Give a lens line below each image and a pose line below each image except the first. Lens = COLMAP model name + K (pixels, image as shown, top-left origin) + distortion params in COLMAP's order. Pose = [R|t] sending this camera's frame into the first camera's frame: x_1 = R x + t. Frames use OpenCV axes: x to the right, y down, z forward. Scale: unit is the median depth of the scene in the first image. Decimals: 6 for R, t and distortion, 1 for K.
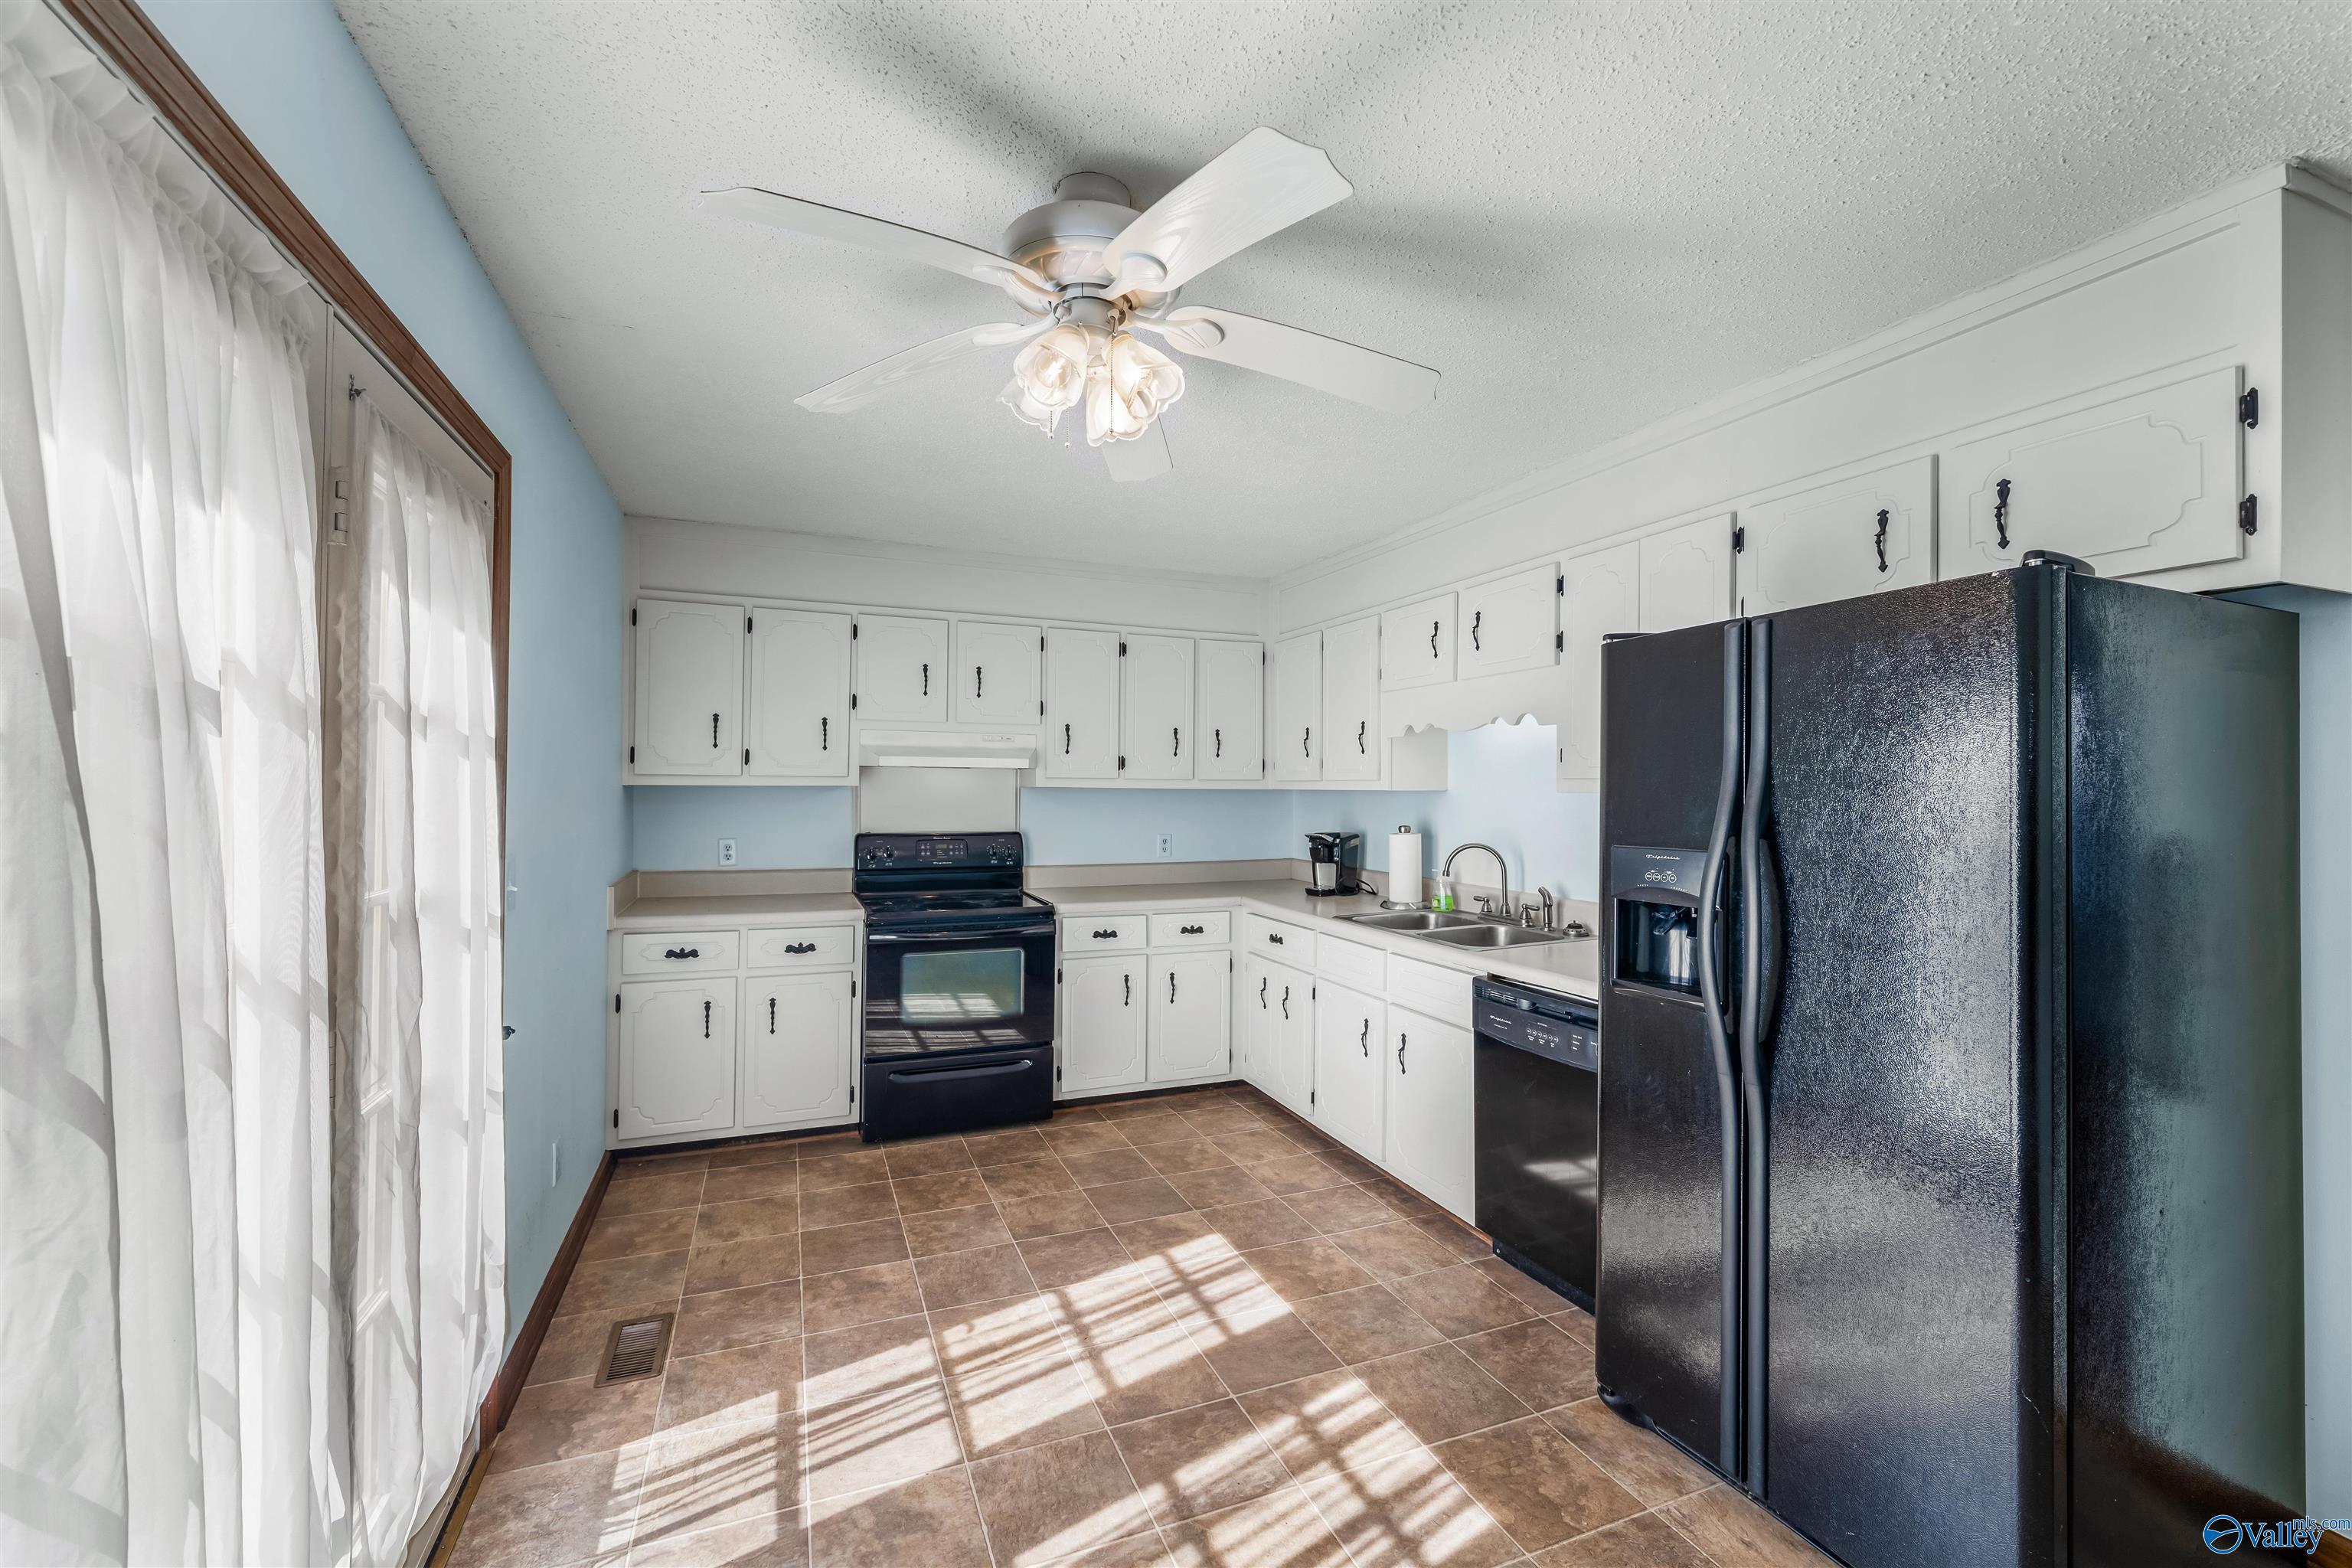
lens RADIAL K [[946.0, 0, 1172.1], [0, 946.0, 791.4], [0, 0, 1]] dist [-0.001295, 0.000010]
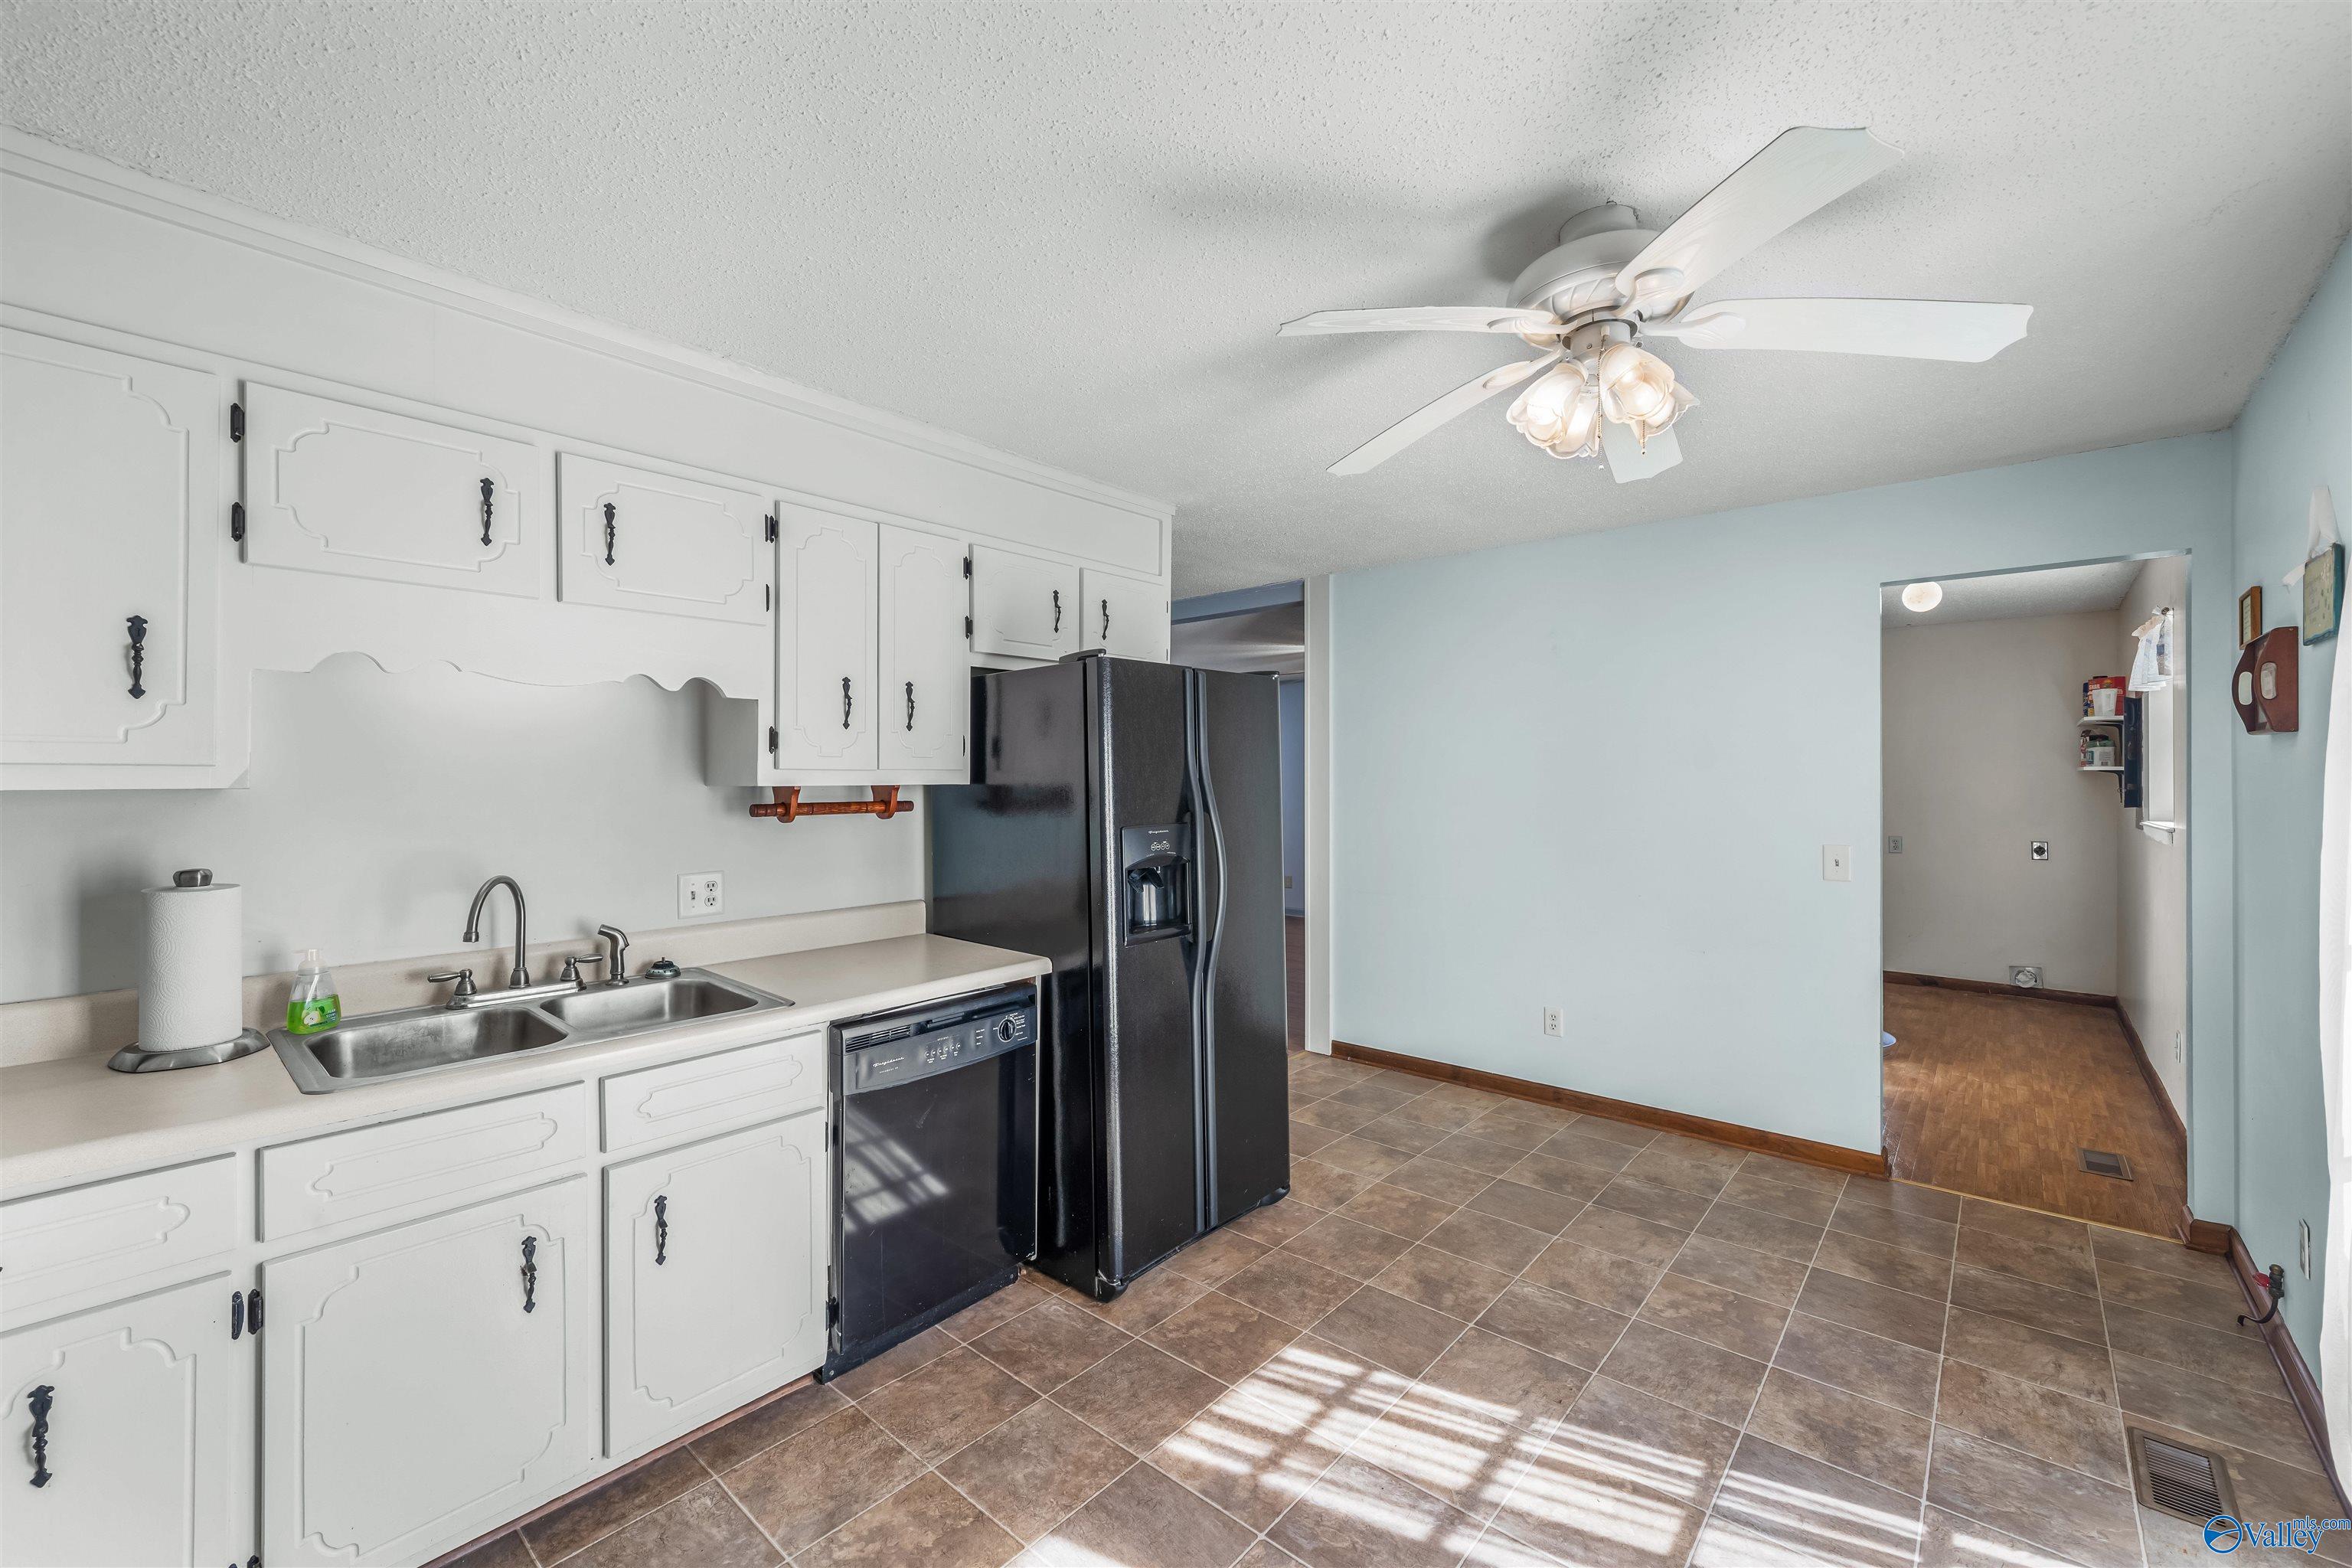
lens RADIAL K [[946.0, 0, 1172.1], [0, 946.0, 791.4], [0, 0, 1]] dist [-0.001295, 0.000010]
pose [[-0.445883, -0.012164, 0.895009, -0.677041], [0.000422, 0.999905, 0.013800, -0.004850], [-0.895091, 0.006530, -0.445835, 1.571098]]
